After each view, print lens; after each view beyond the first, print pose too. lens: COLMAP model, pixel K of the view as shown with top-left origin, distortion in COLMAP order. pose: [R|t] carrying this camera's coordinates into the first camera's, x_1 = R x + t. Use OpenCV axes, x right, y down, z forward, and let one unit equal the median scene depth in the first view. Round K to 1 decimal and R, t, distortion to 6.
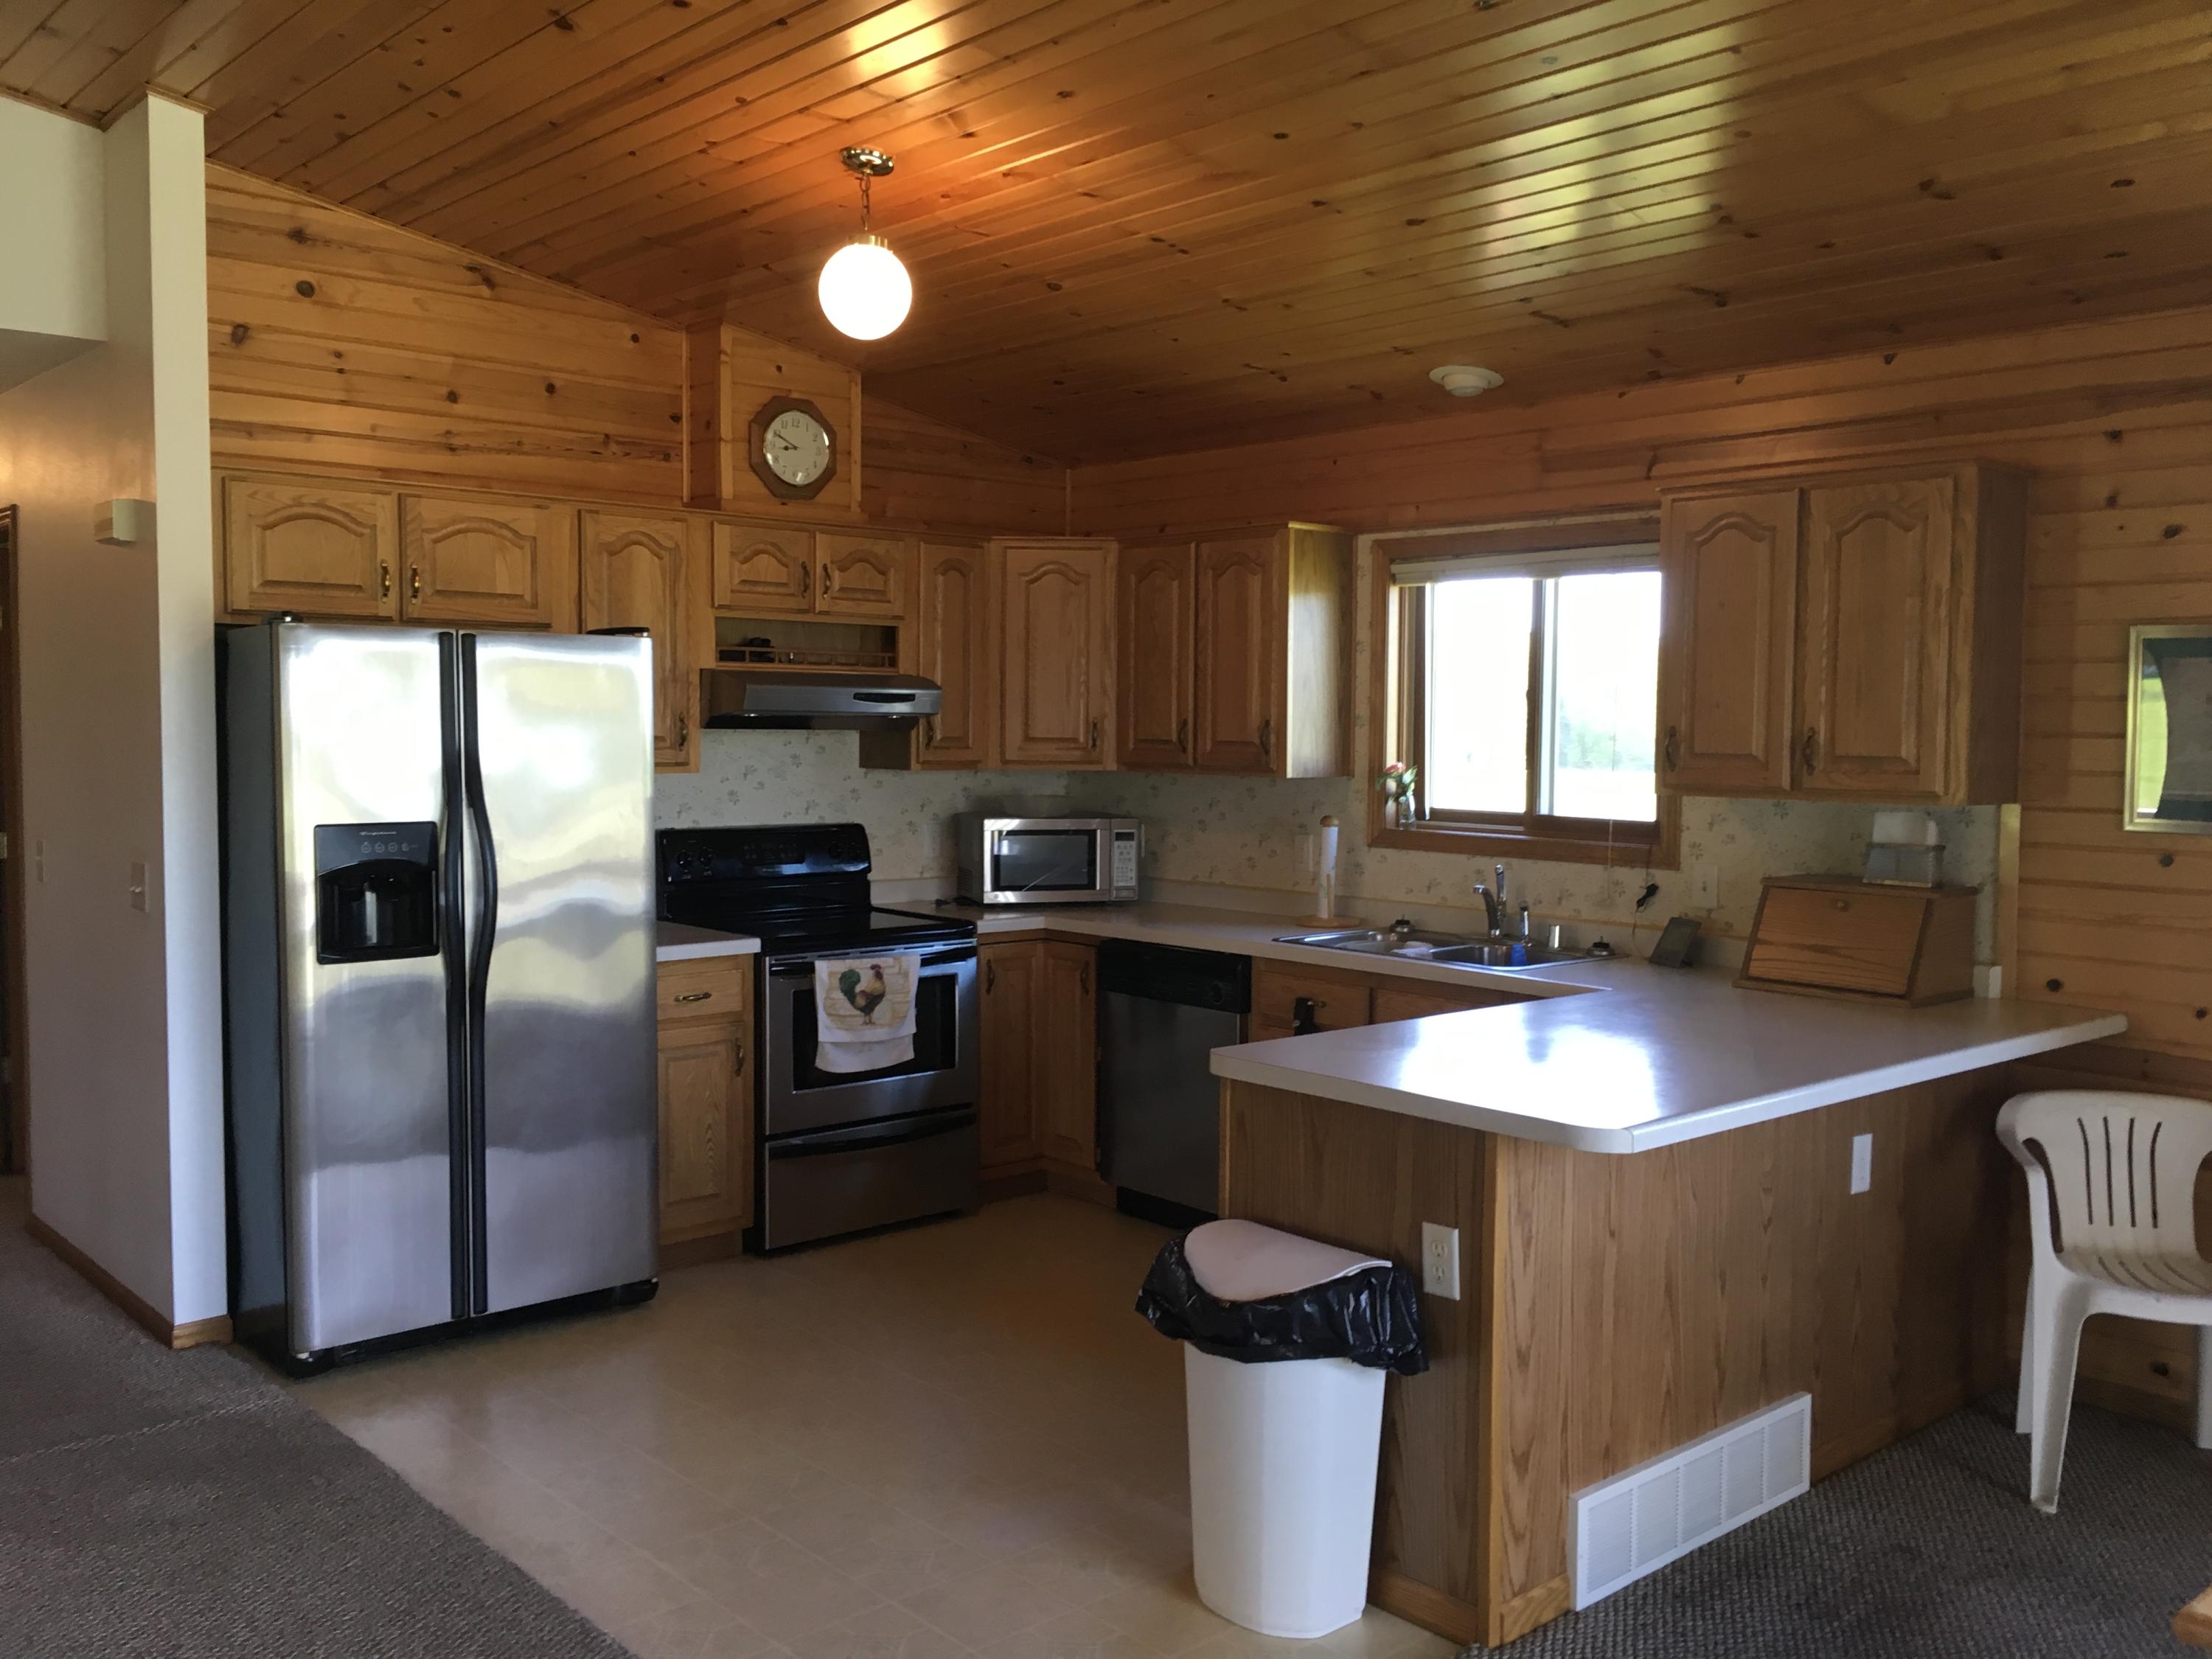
lens RADIAL K [[1887.6, 0, 1106.0], [0, 1887.6, 829.5], [0, 0, 1]] dist [0.071989, -0.102917]
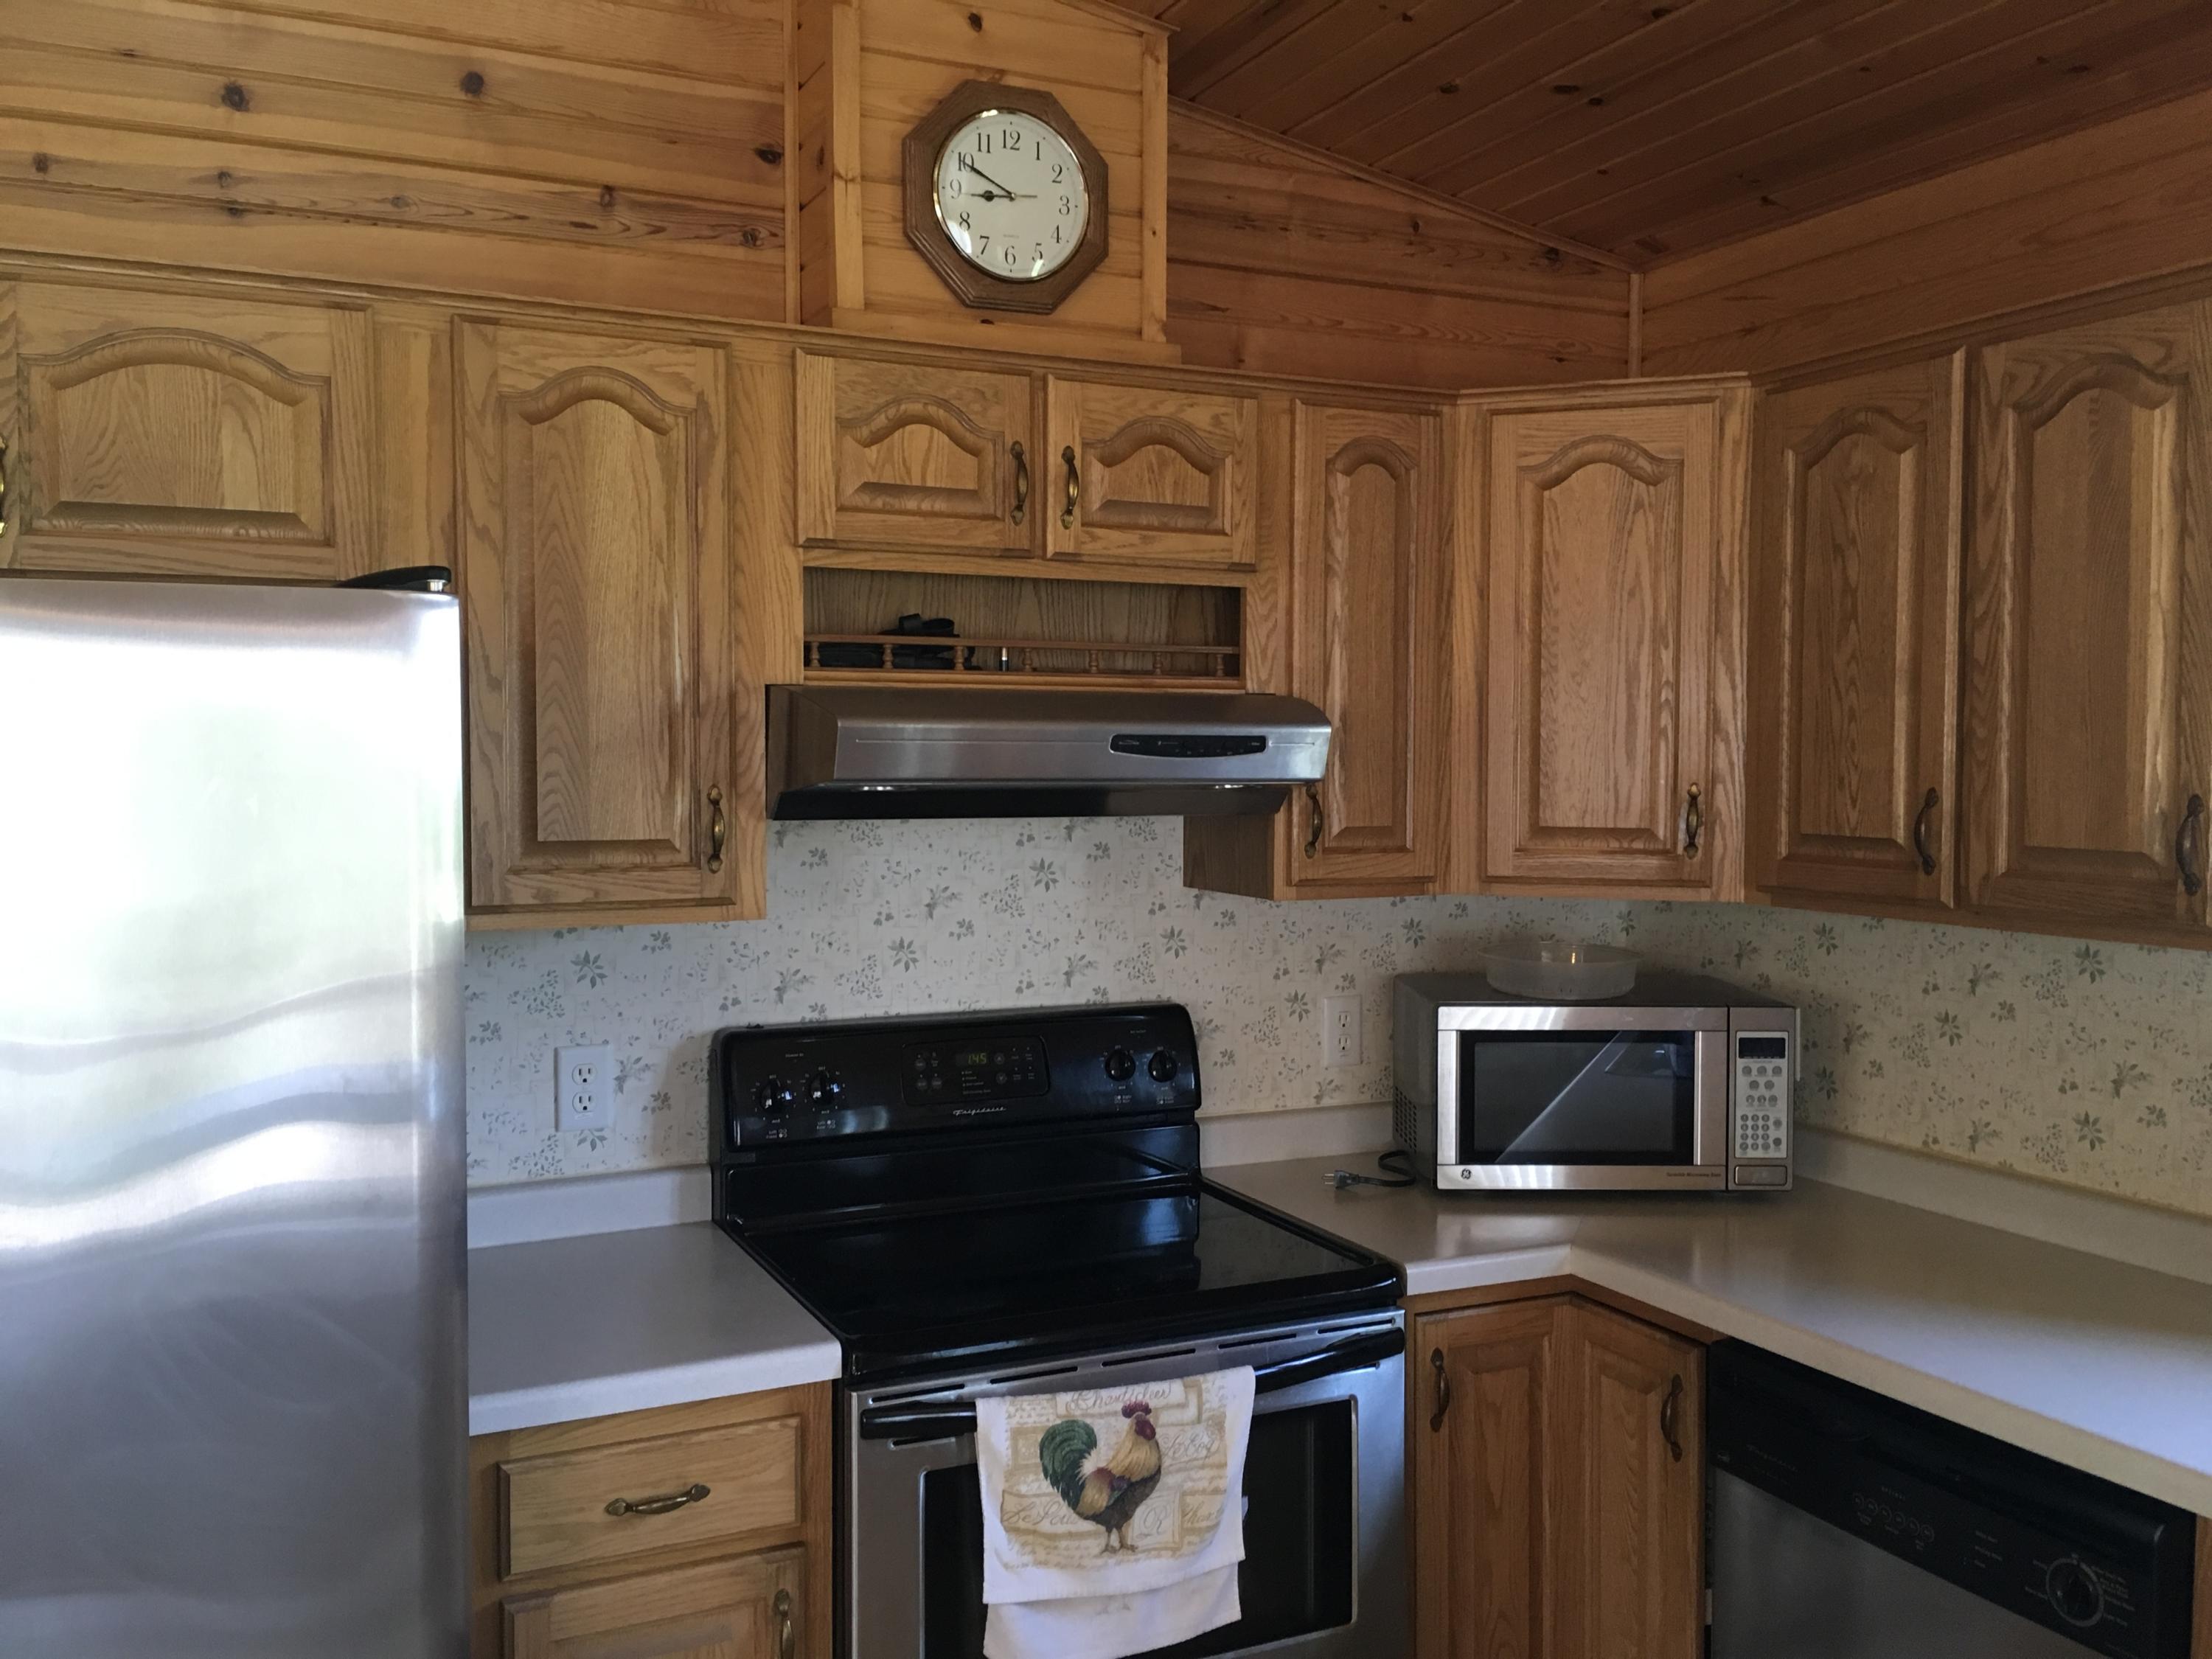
lens RADIAL K [[1887.6, 0, 1106.0], [0, 1887.6, 829.5], [0, 0, 1]] dist [0.071989, -0.102917]
pose [[0.958217, 0.004312, -0.286011, -0.011347], [-0.009502, 0.999814, -0.016763, -0.042418], [0.285886, 0.018780, 0.958080, 0.572192]]
